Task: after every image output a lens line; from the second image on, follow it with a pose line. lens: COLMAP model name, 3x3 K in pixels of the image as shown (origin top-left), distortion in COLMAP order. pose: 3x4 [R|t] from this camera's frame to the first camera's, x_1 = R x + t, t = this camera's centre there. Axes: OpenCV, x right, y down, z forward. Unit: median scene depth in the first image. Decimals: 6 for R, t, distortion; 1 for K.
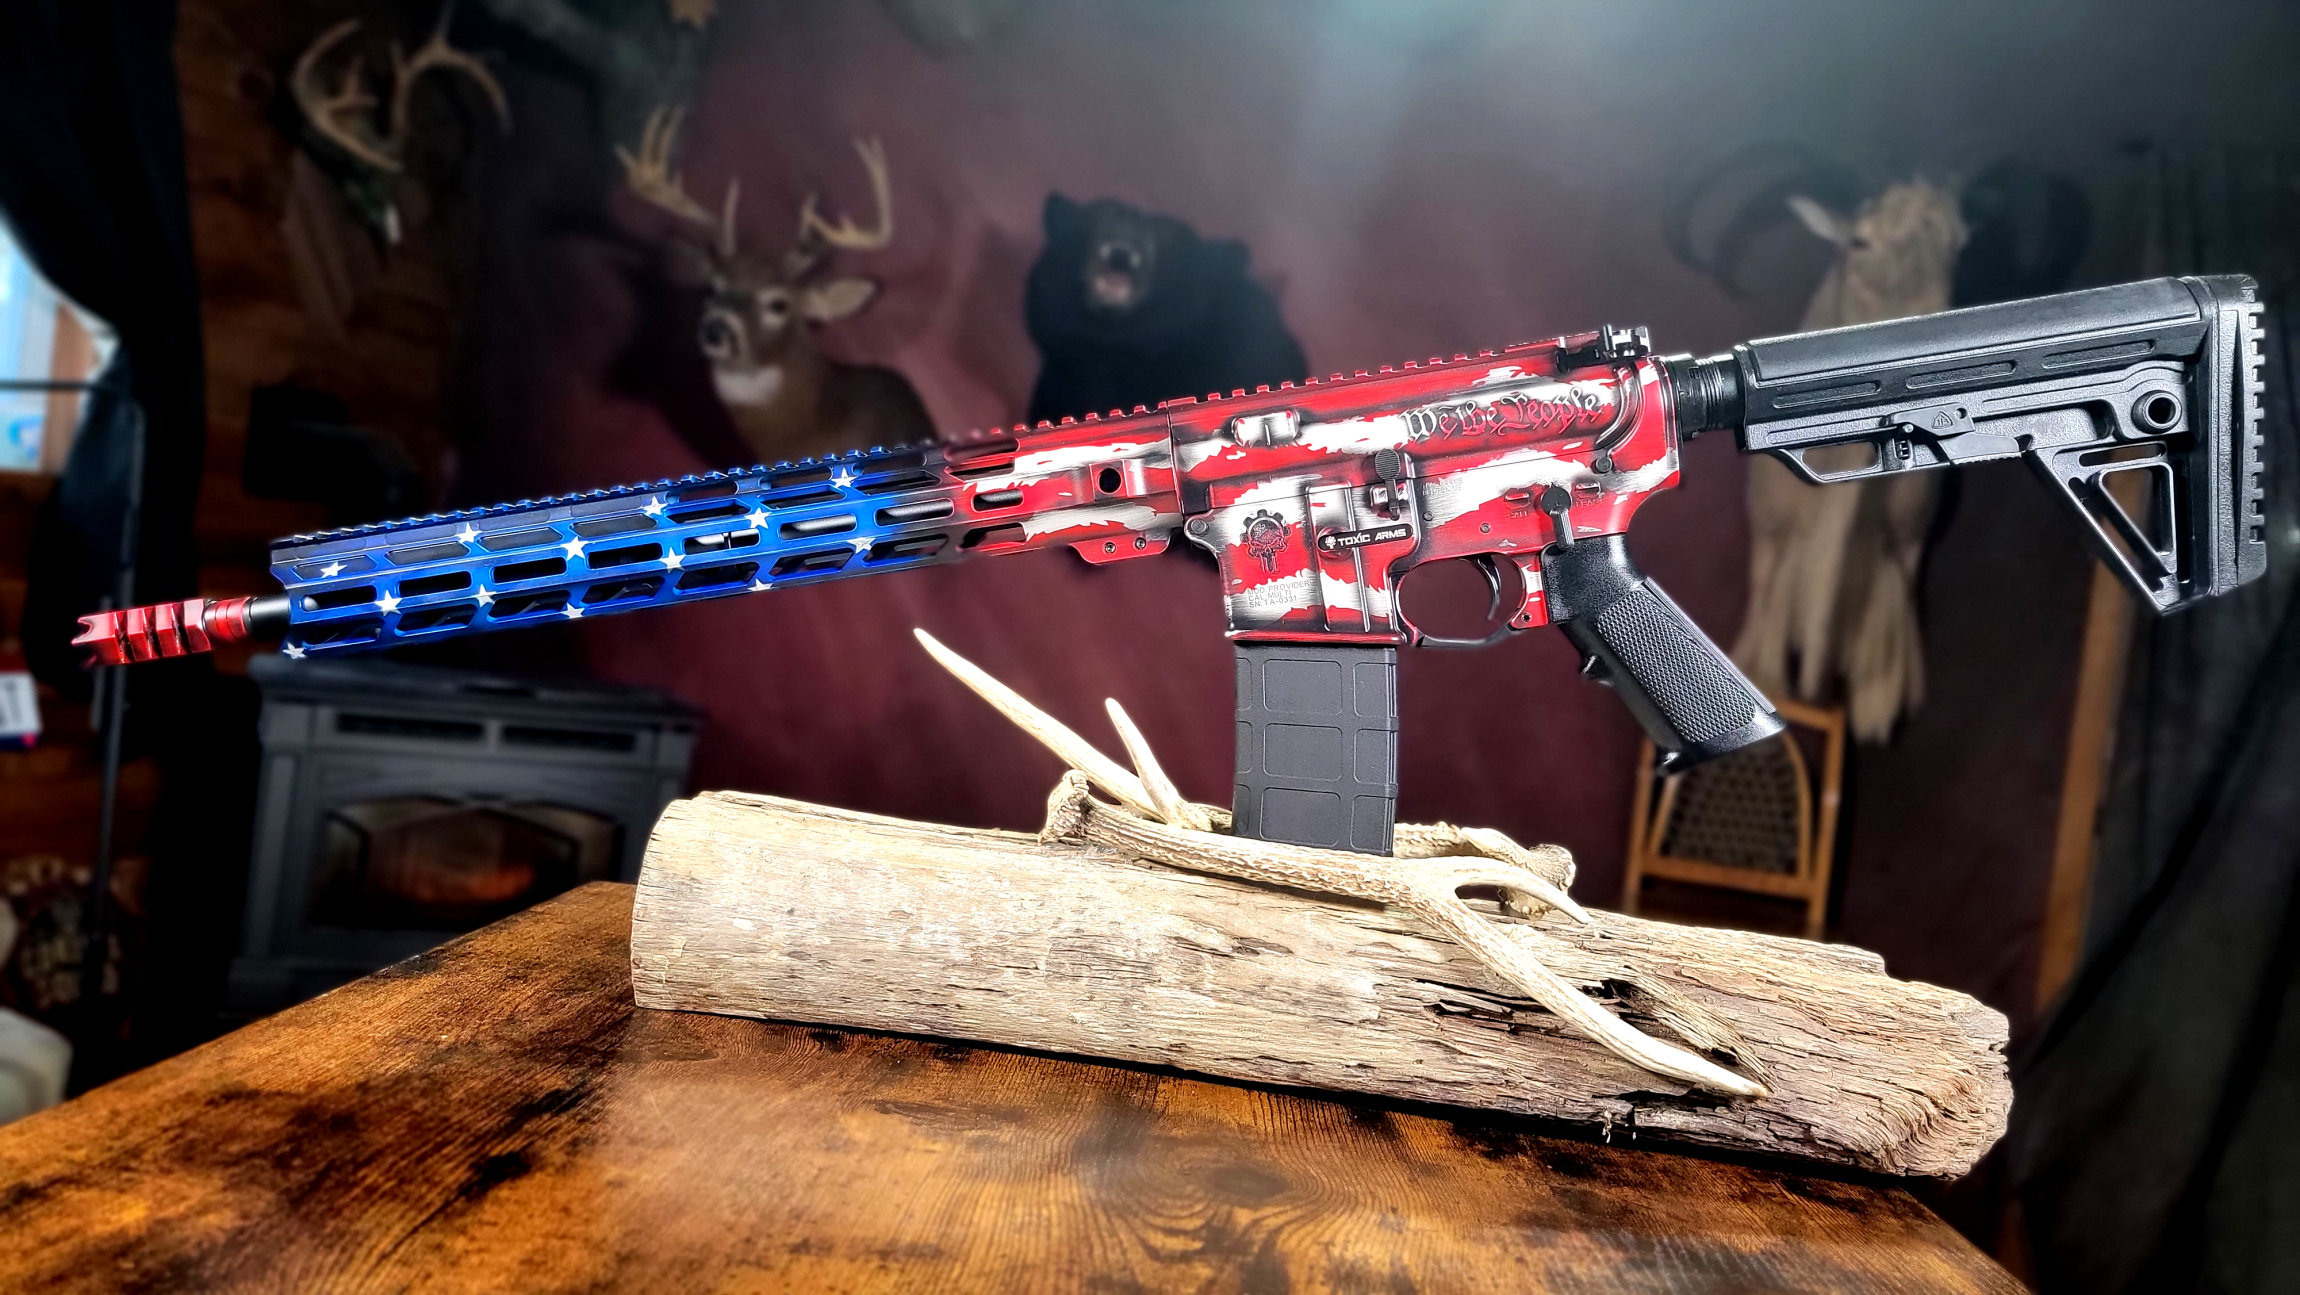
lens RADIAL K [[1701.9, 0, 1150.0], [0, 1701.9, 647.5], [0, 0, 1]] dist [-0.014254, -0.007634]
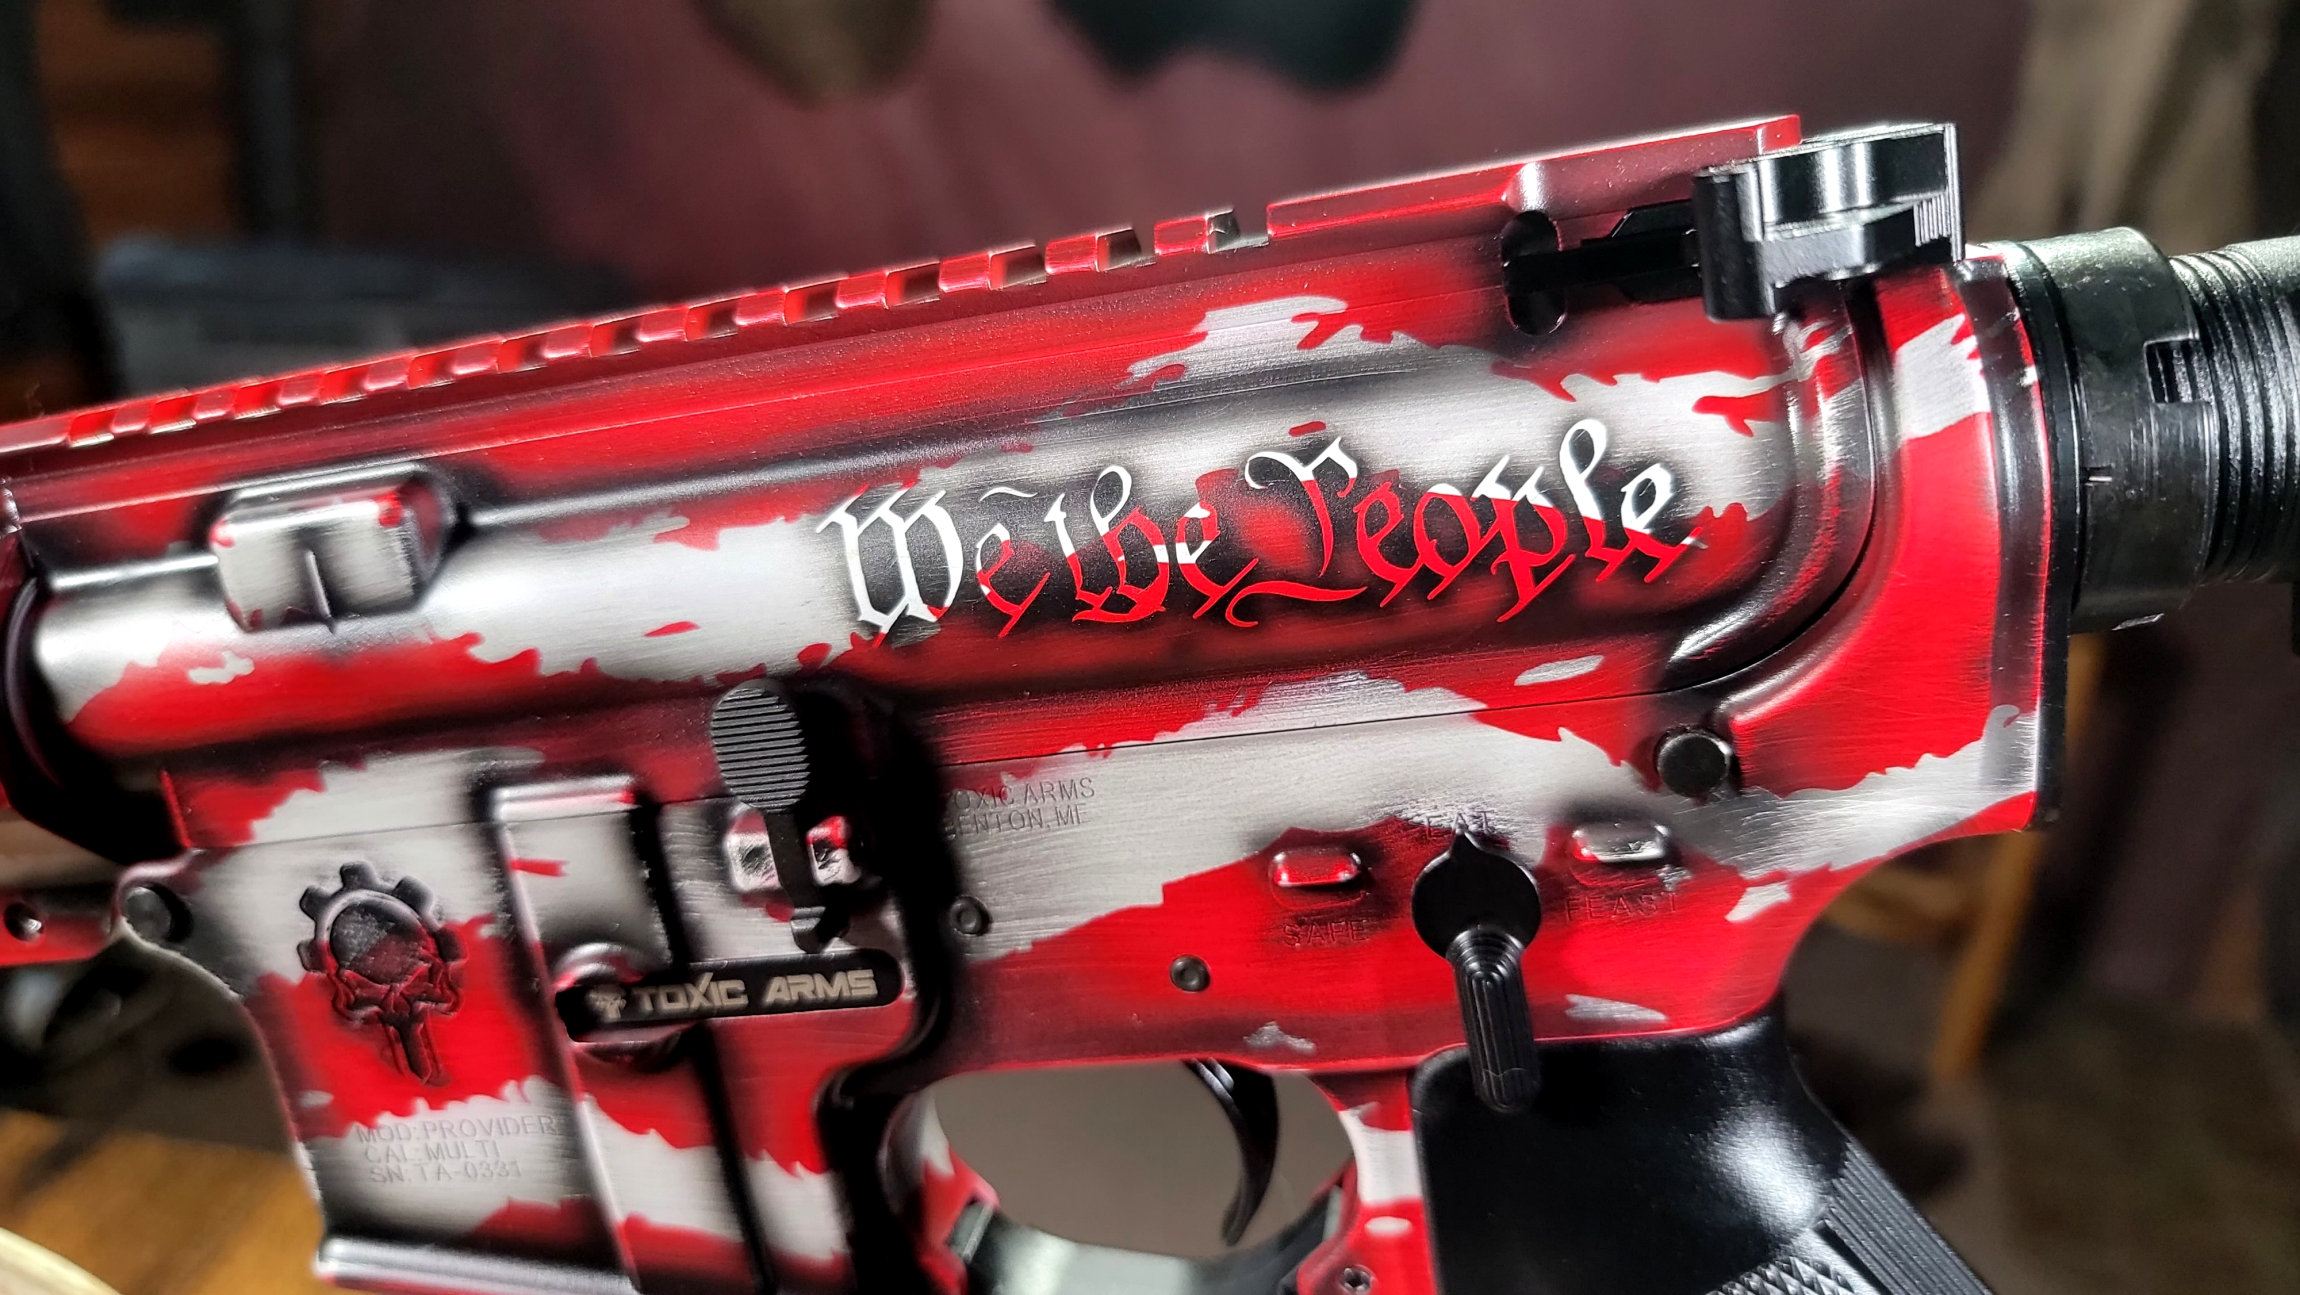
lens RADIAL K [[1701.9, 0, 1150.0], [0, 1701.9, 647.5], [0, 0, 1]] dist [-0.014254, -0.007634]
pose [[0.998247, -0.009533, -0.058406, 0.207042], [0.024647, 0.964246, 0.263861, -0.181849], [0.053802, -0.264838, 0.962791, 0.778297]]
